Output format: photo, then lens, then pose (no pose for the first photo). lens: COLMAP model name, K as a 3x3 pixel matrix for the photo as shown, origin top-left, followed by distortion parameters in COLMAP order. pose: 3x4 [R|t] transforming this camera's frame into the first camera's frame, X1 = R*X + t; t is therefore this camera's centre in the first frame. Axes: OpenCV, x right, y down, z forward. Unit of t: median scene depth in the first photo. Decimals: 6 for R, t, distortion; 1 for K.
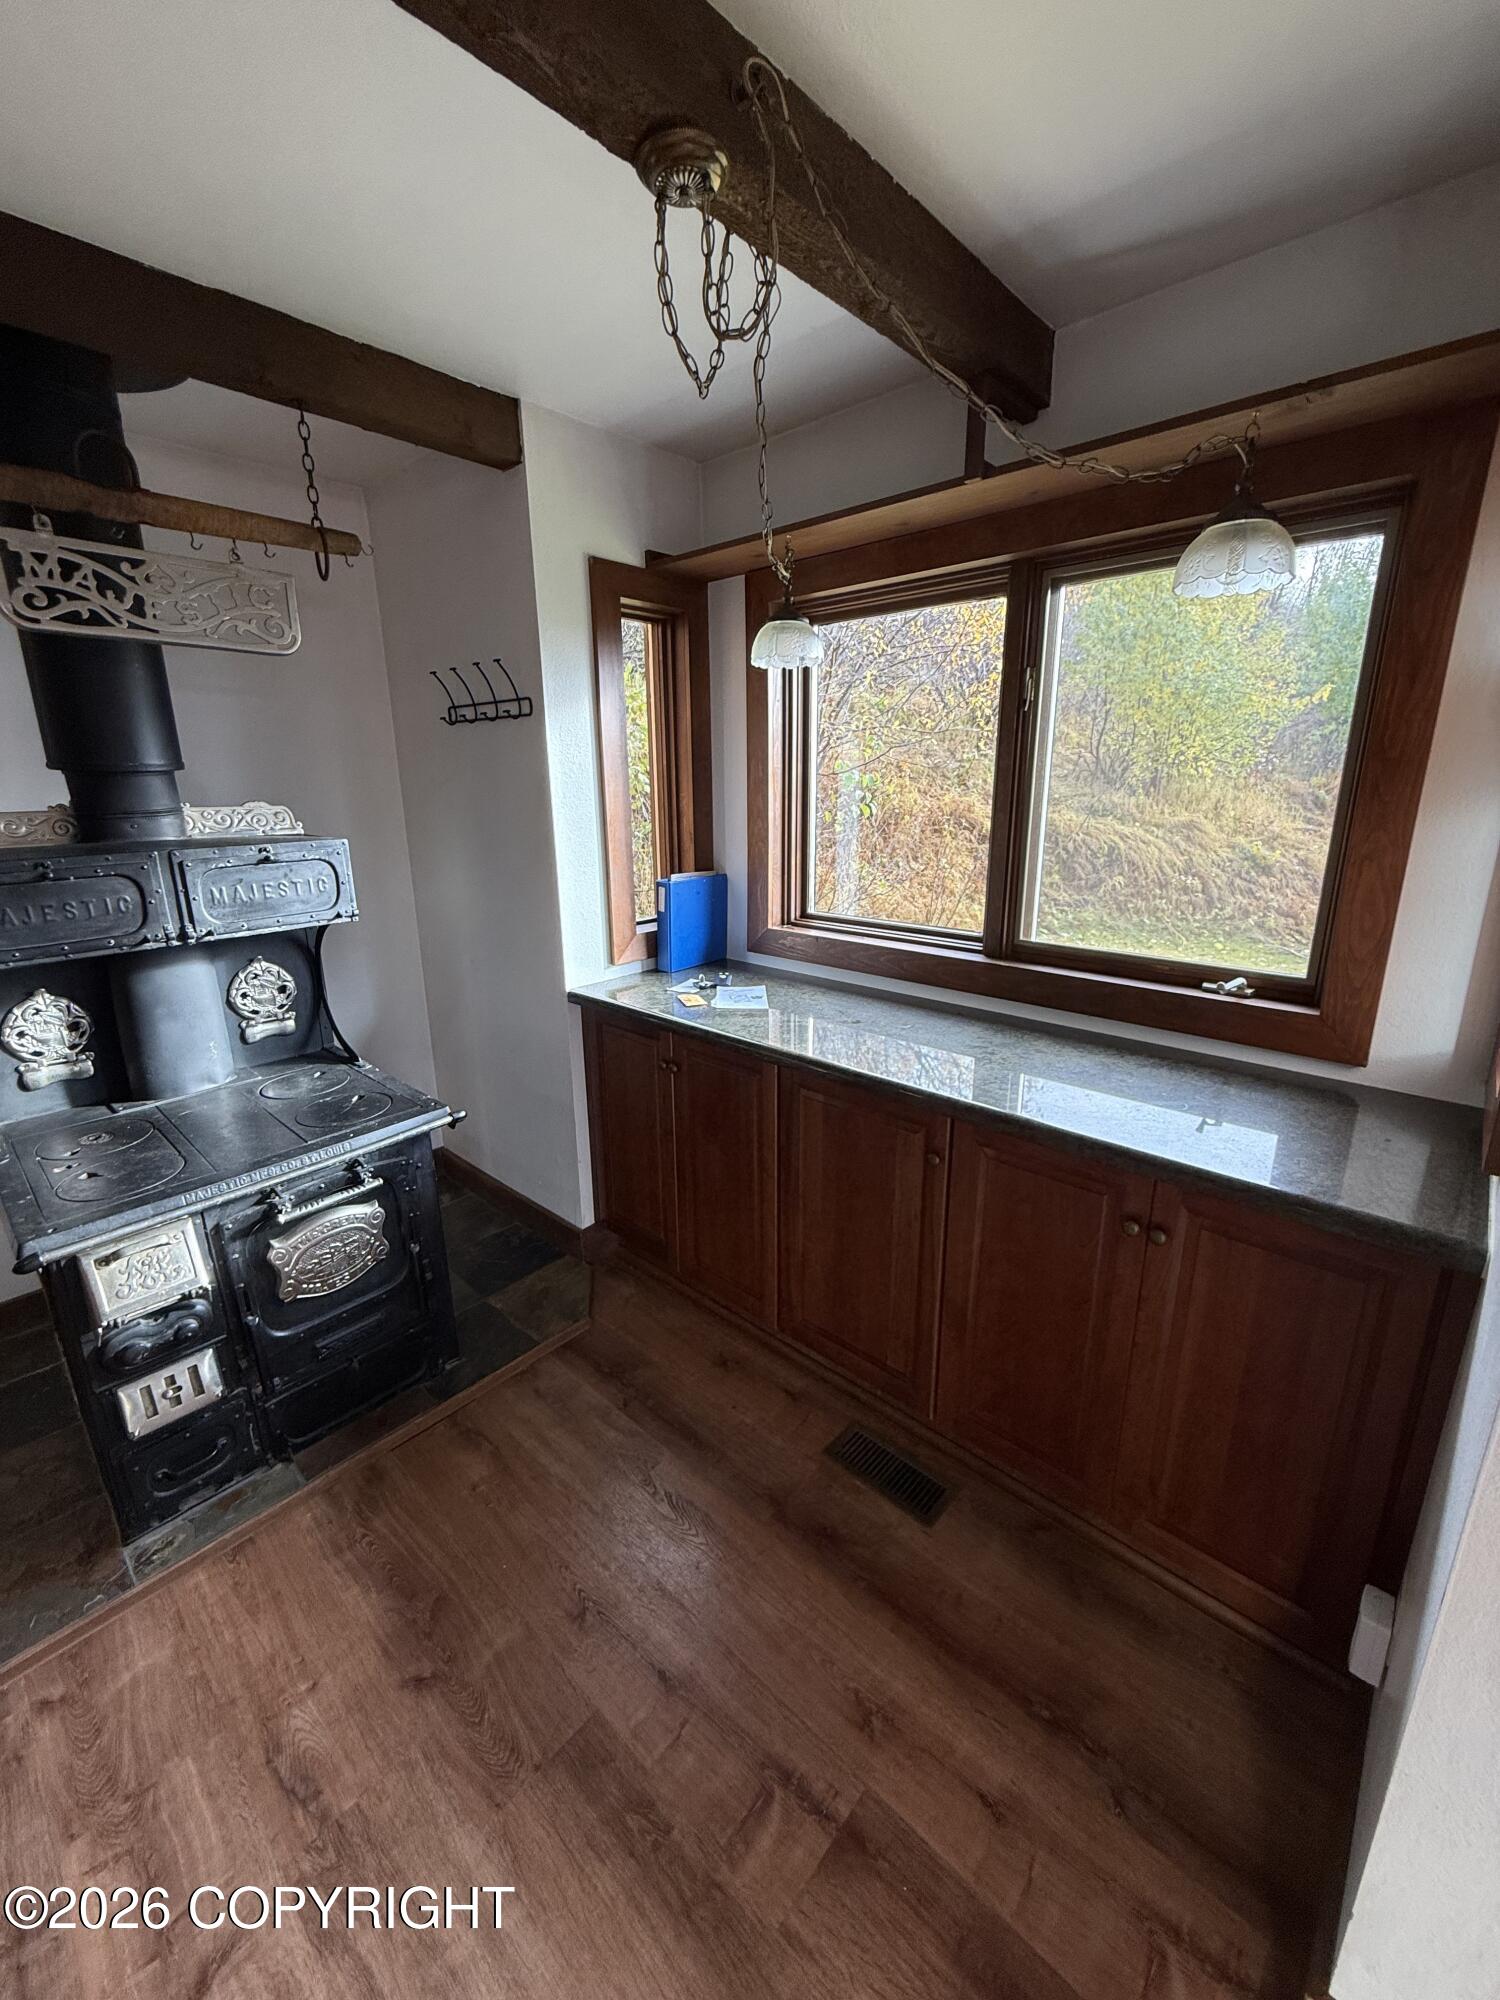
lens RADIAL K [[795.0, 0, 752.7], [0, 795.0, 992.7], [0, 0, 1]] dist [-0.003640, 0.000252]
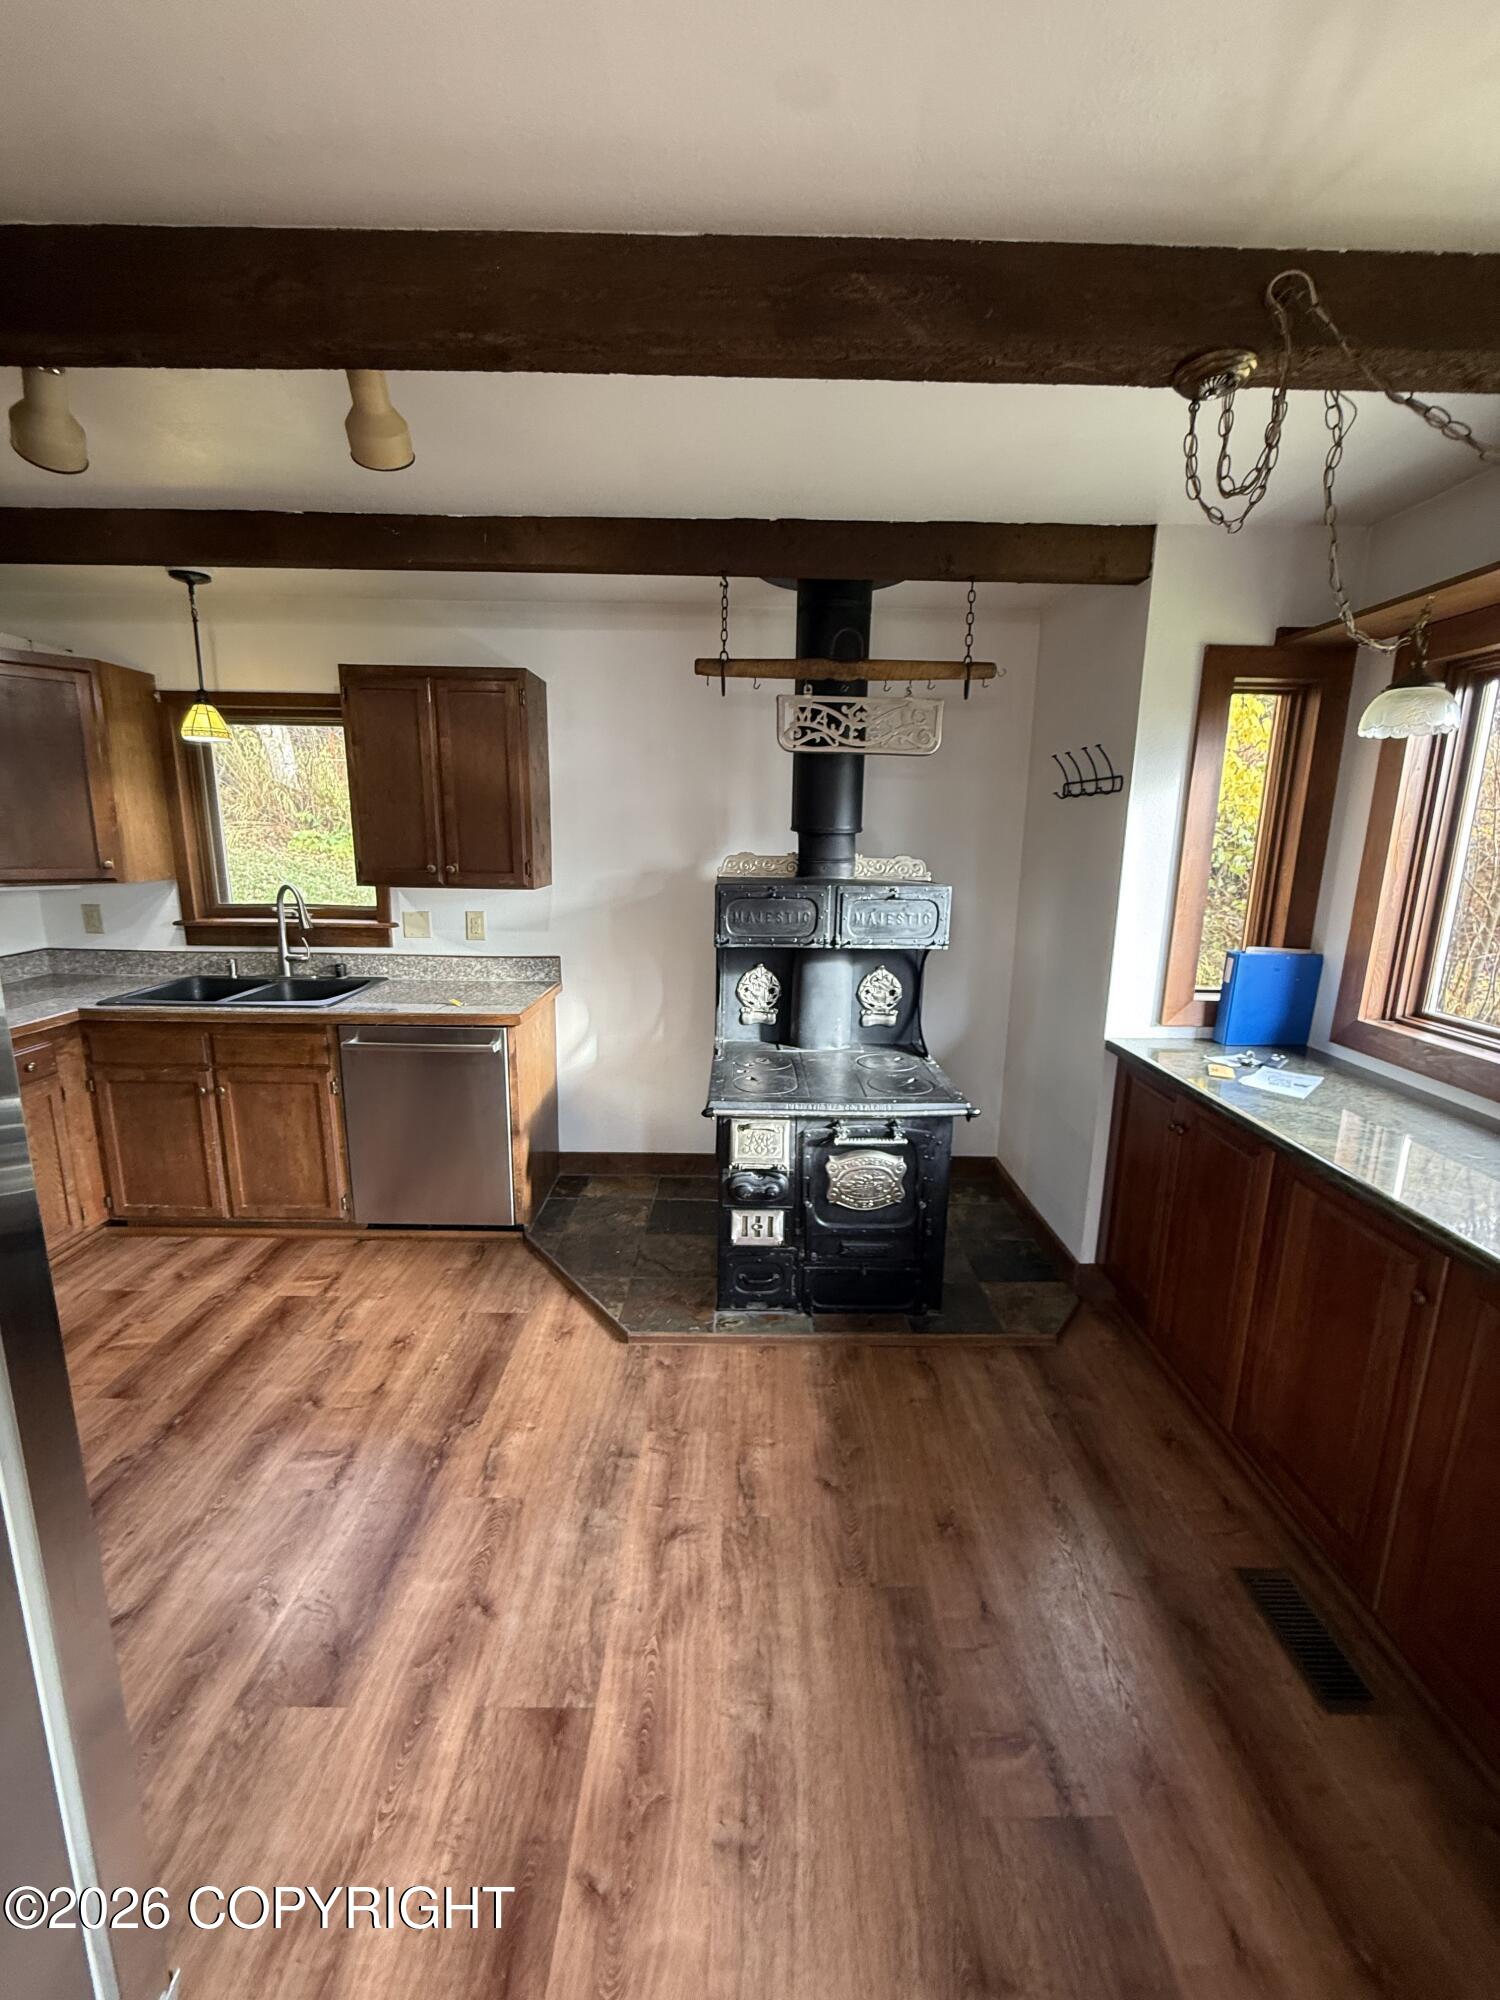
lens RADIAL K [[795.0, 0, 752.2], [0, 795.0, 995.7], [0, 0, 1]] dist [-0.003640, 0.000252]
pose [[0.679388, 0.168114, -0.714262, 0.258624], [-0.214082, 0.976464, 0.026198, 0.019722], [0.701855, 0.135112, 0.699388, -0.136608]]
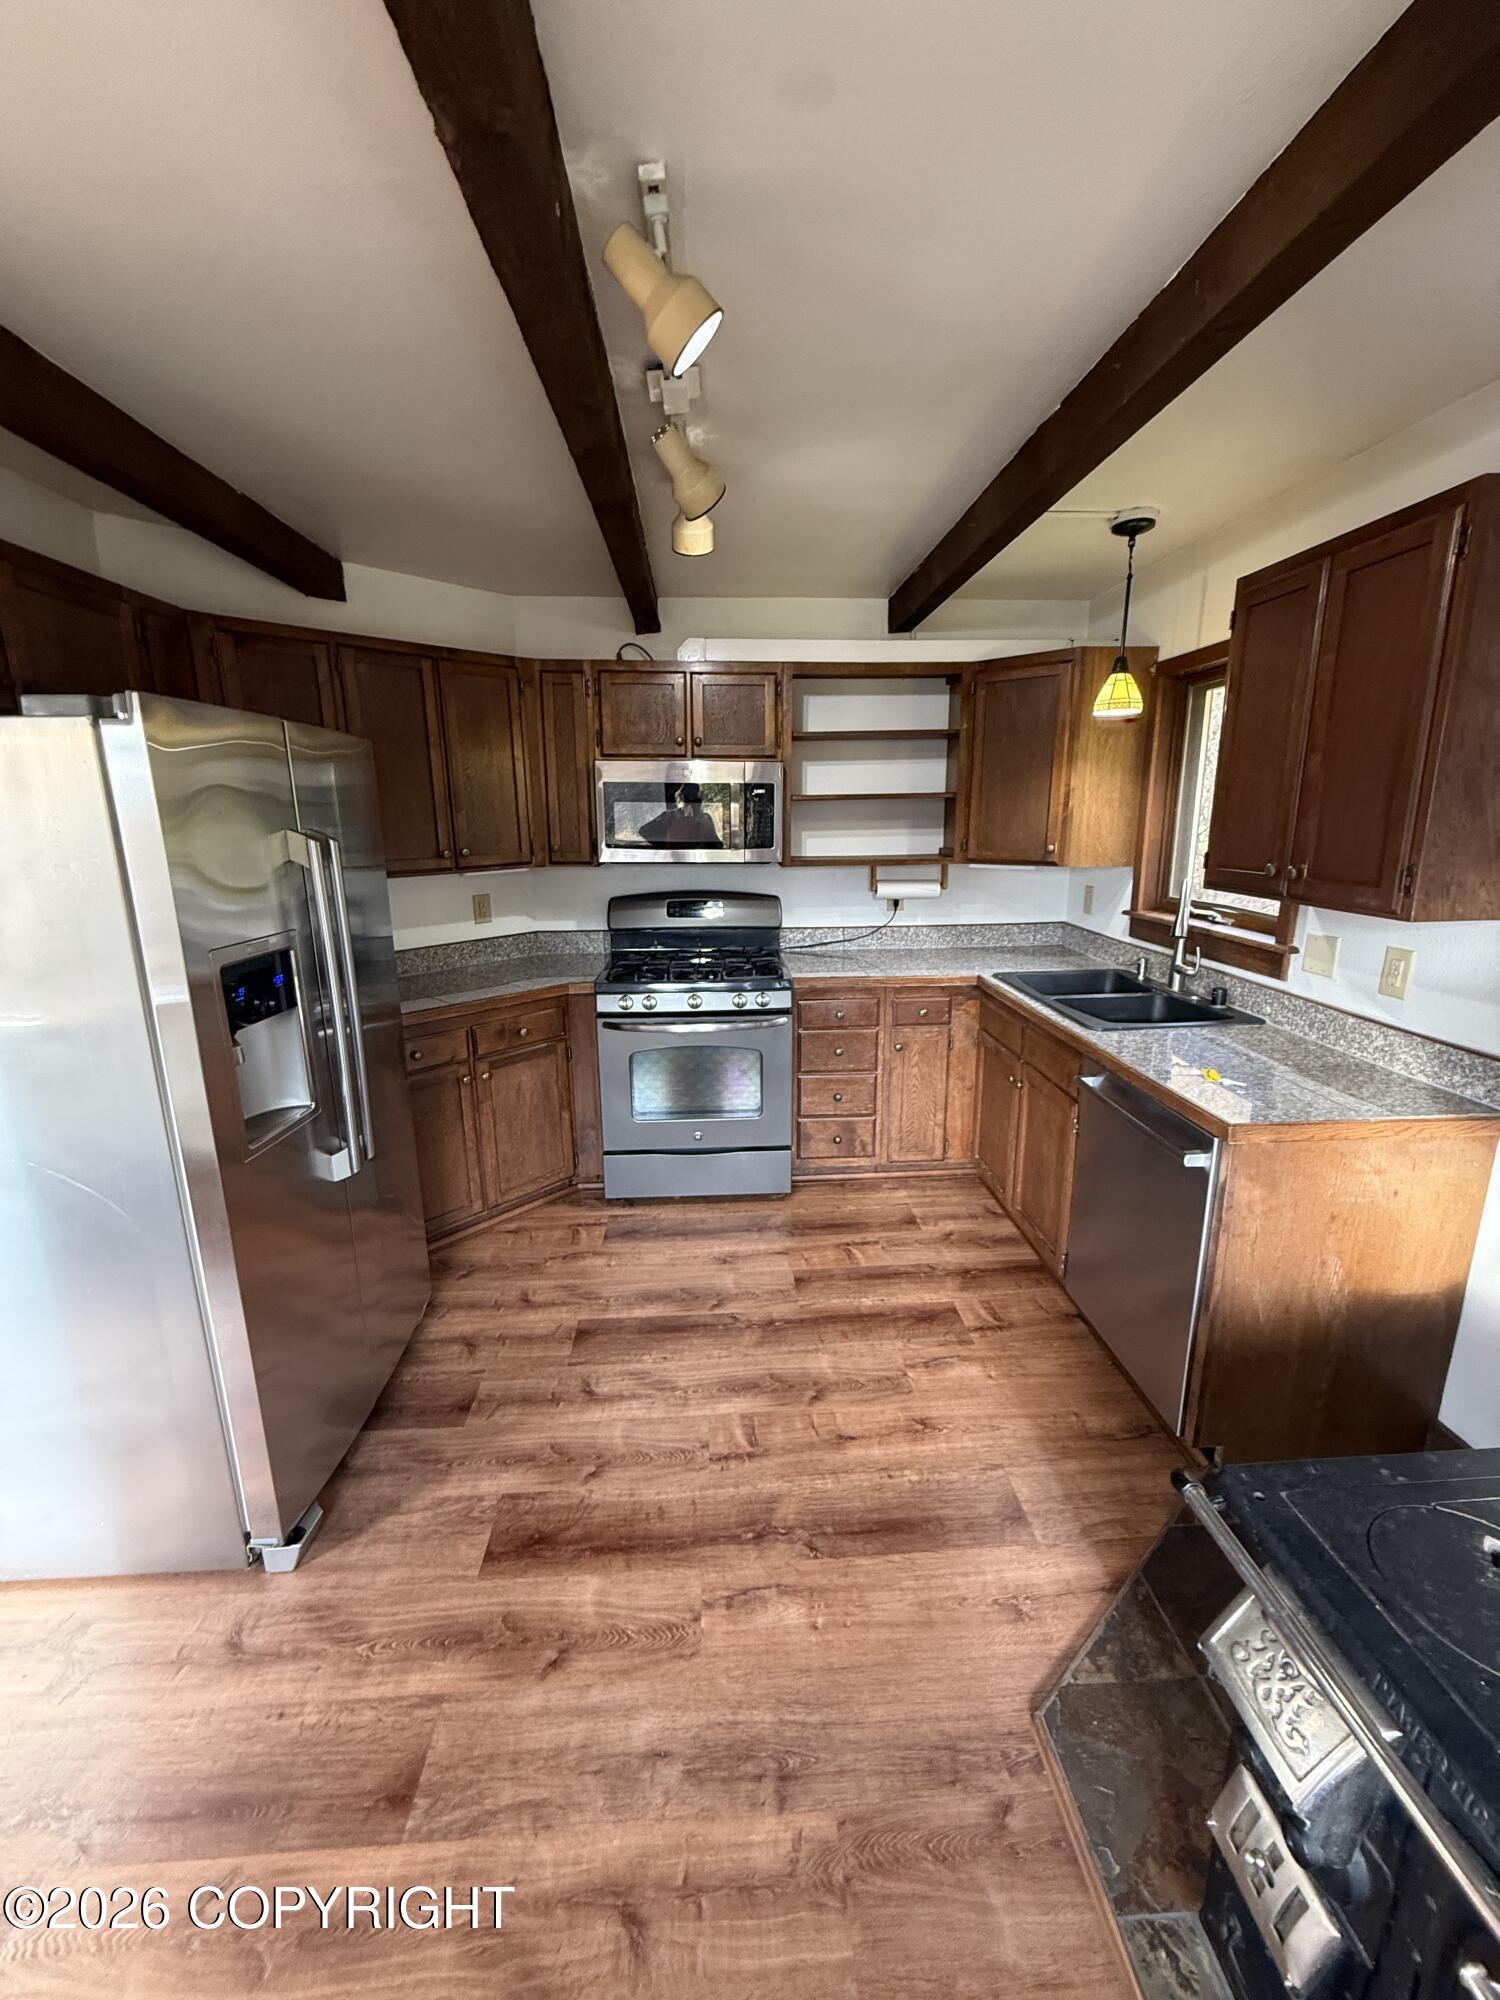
lens RADIAL K [[795.0, 0, 748.3], [0, 795.0, 993.0], [0, 0, 1]] dist [-0.003640, 0.000252]
pose [[-0.697151, 0.175936, -0.695002, -0.158035], [-0.172219, 0.899937, 0.400566, -0.207571], [0.695932, 0.398947, -0.597092, 0.721388]]
